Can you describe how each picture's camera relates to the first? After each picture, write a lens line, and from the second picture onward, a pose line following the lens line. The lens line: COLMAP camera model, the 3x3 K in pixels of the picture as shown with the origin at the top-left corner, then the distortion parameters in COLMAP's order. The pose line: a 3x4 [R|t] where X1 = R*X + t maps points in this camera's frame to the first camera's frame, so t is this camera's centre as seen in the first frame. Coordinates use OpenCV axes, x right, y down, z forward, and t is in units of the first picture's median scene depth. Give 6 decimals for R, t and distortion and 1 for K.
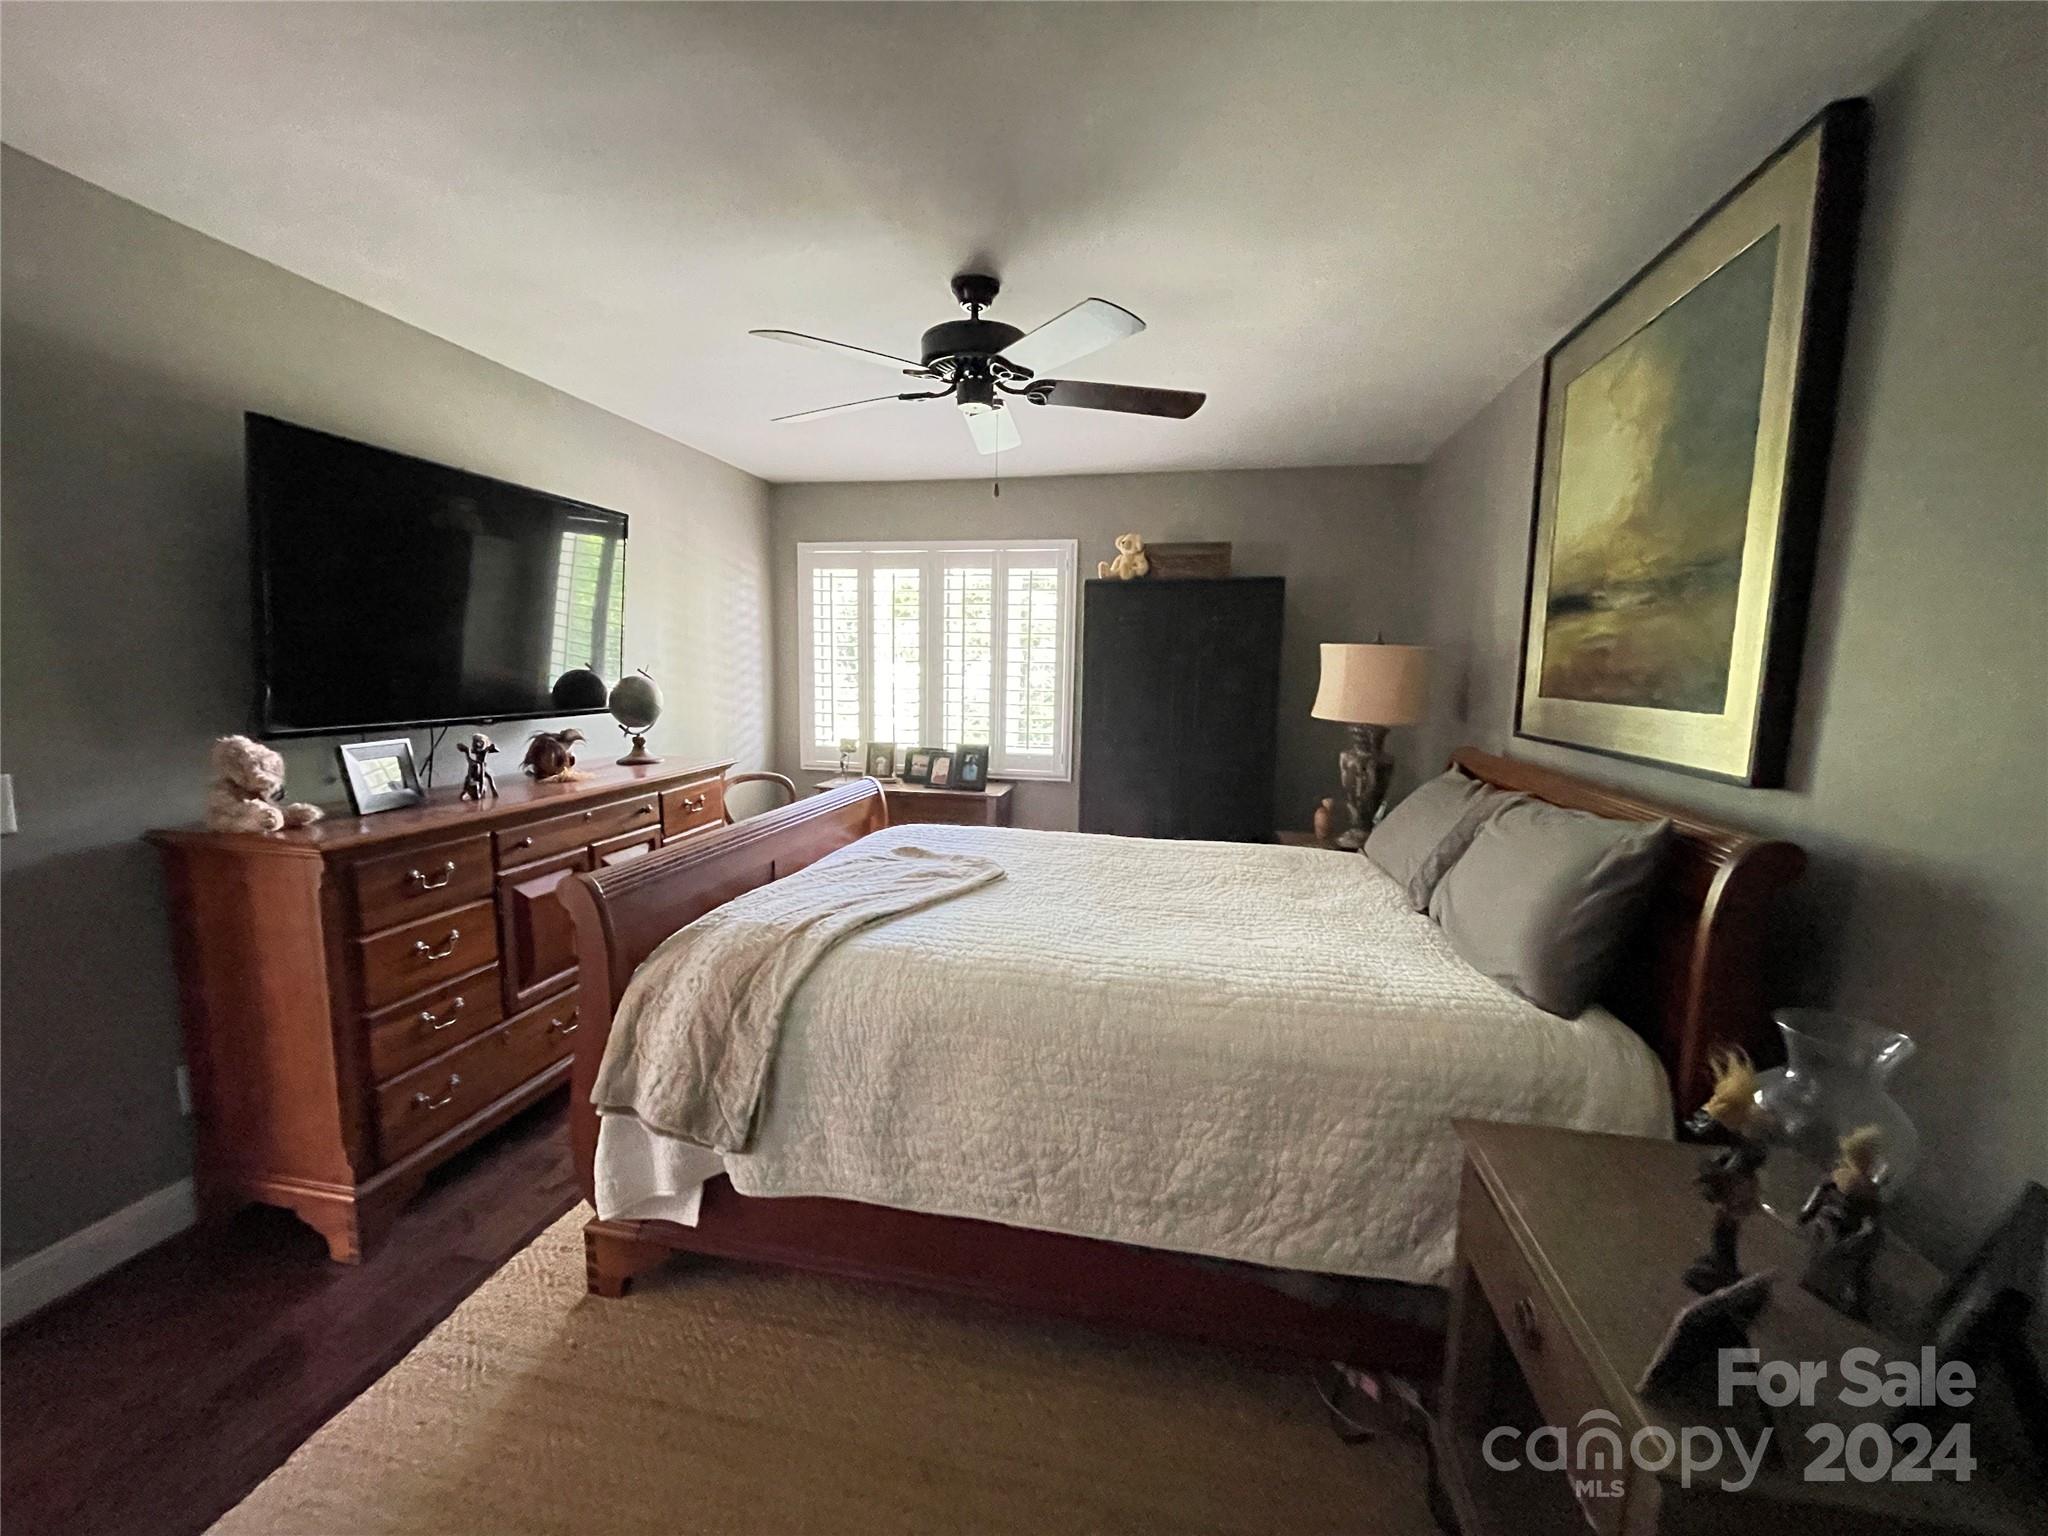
lens RADIAL K [[822.1, 0, 1021.1], [0, 822.1, 767.0], [0, 0, 1]] dist [-0.002145, 0.002591]
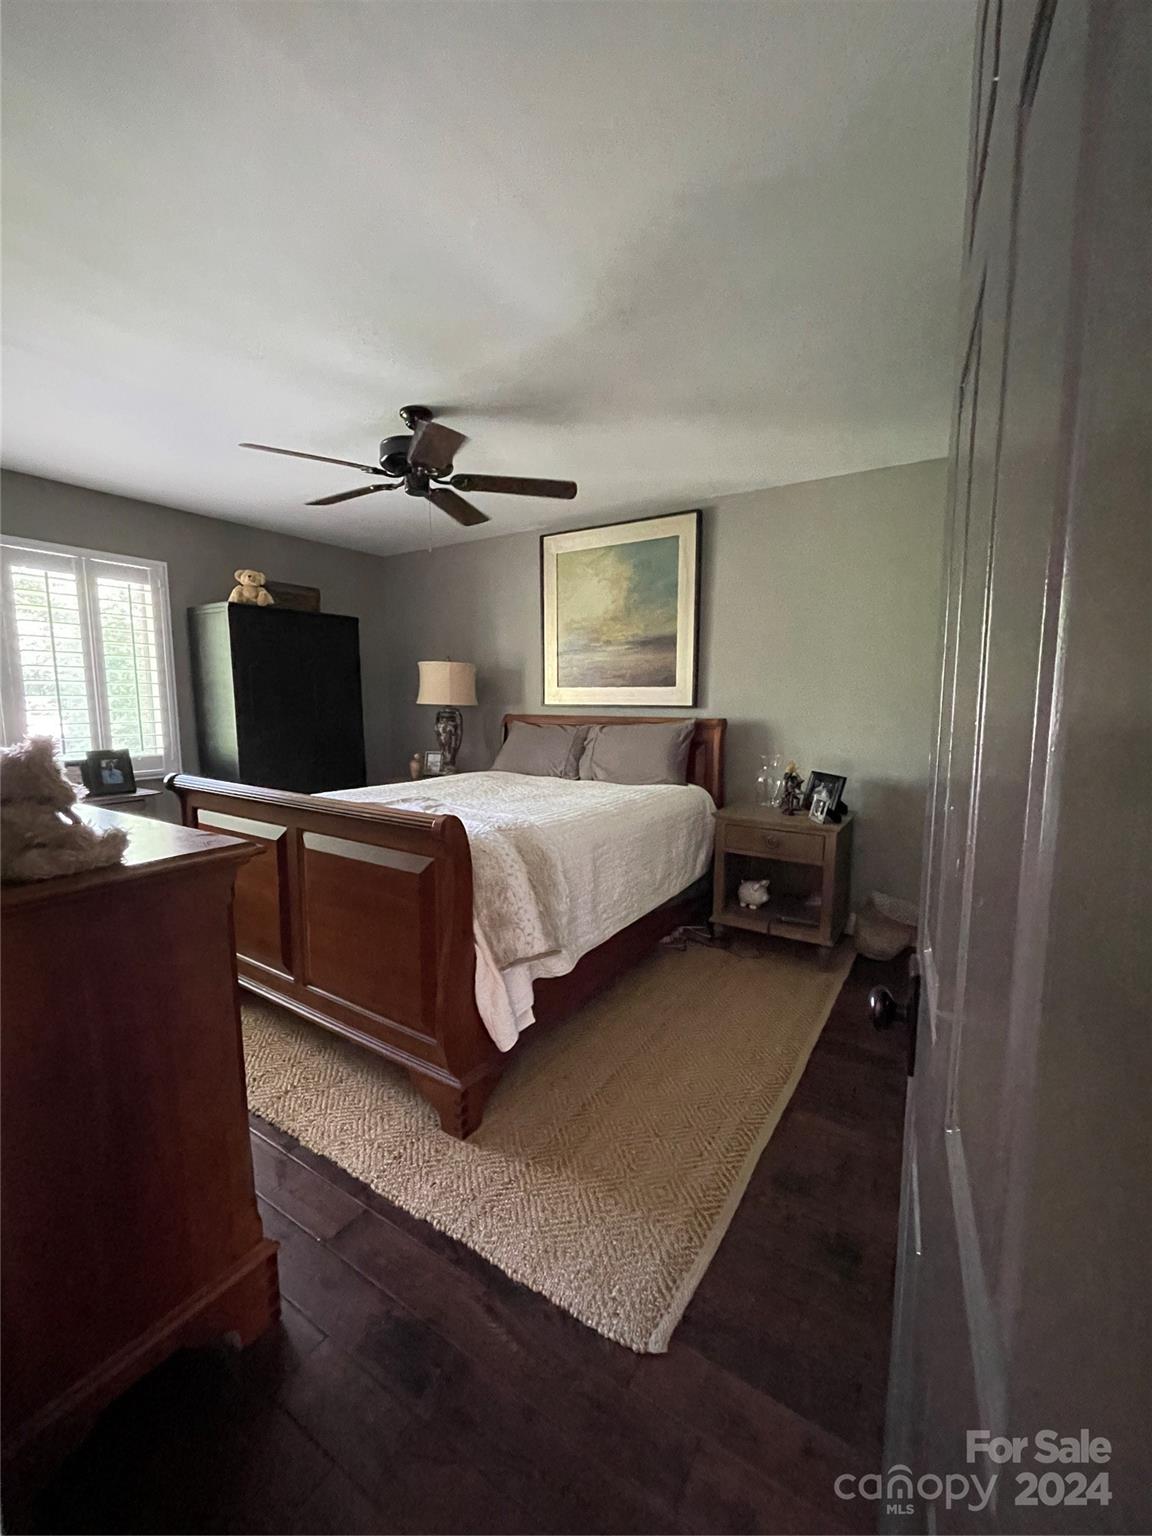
lens RADIAL K [[616.6, 0, 572.1], [0, 616.6, 766.0], [0, 0, 1]] dist [-0.002145, 0.002591]
pose [[0.373770, -0.125770, 0.918955, -0.673877], [0.117716, 0.989185, 0.087503, -0.008917], [-0.920021, 0.075469, 0.384533, 0.219178]]
